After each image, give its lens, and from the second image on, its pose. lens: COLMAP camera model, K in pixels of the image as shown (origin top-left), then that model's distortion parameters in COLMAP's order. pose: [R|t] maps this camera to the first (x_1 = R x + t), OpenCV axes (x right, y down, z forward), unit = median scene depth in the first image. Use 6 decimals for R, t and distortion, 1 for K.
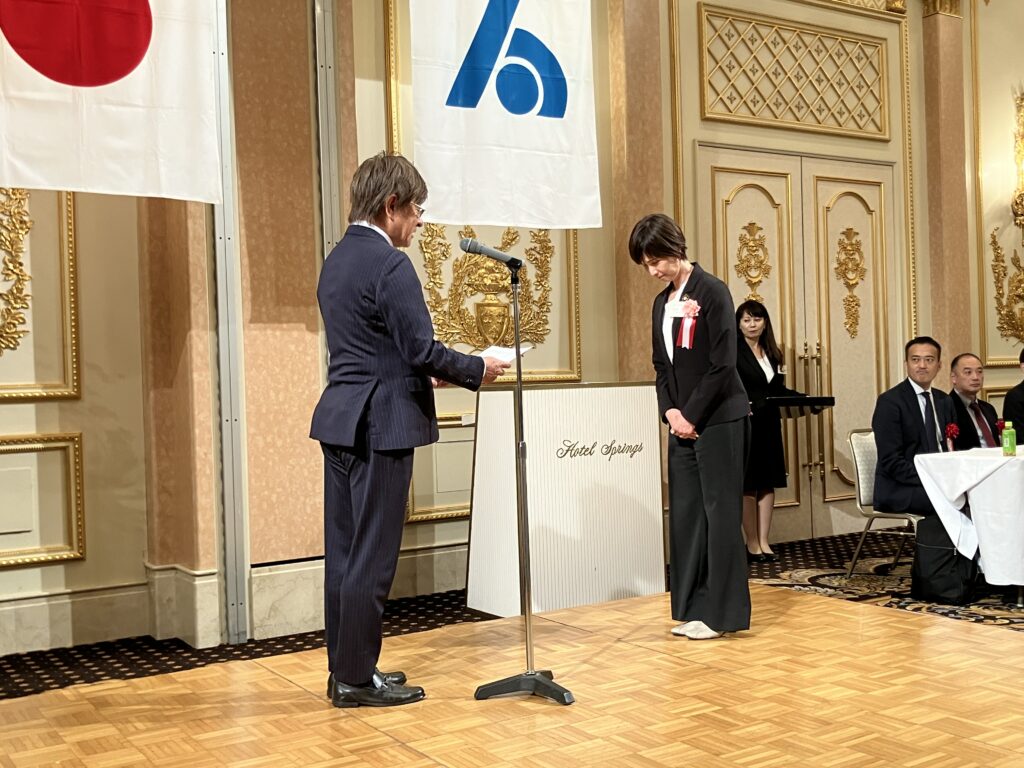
lens RADIAL K [[1123.1, 0, 546.7], [0, 1123.1, 394.9], [0, 0, 1]] dist [-0.029314, 0.000000]
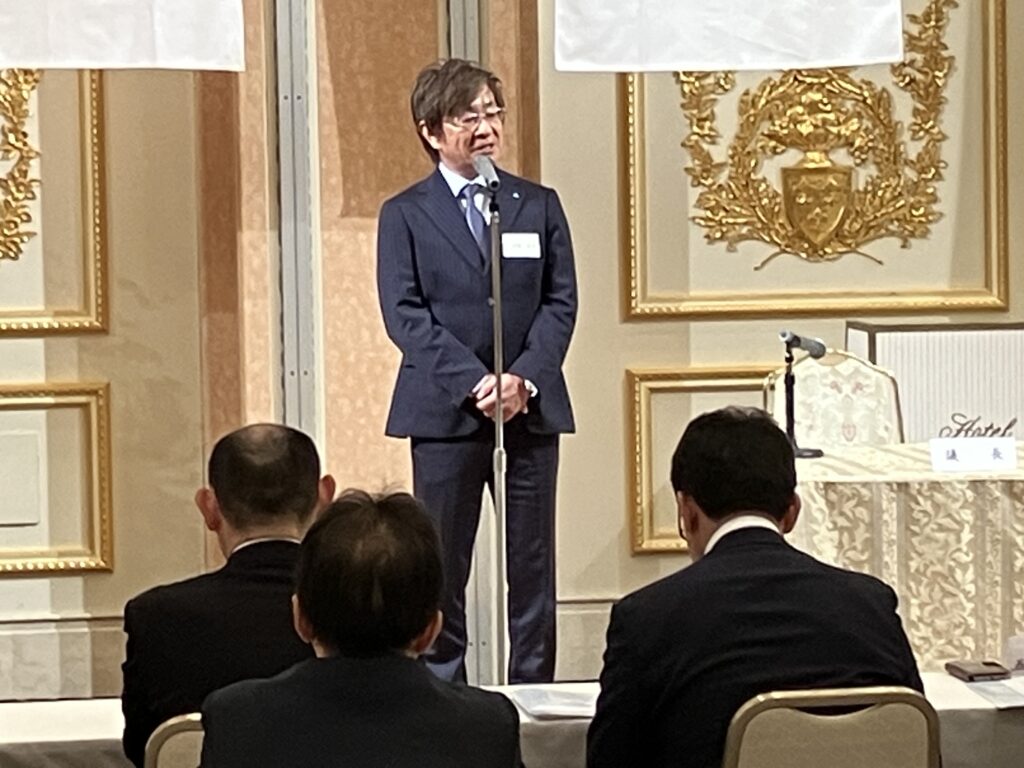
lens RADIAL K [[4183.6, 0, 511.7], [0, 4183.6, 383.0], [0, 0, 1]] dist [0.183025, 0.000000]
pose [[0.888131, 0.039378, -0.457901, 0.949198], [-0.014891, 0.998265, 0.056965, -0.112652], [0.459349, -0.043774, 0.887176, -1.119441]]
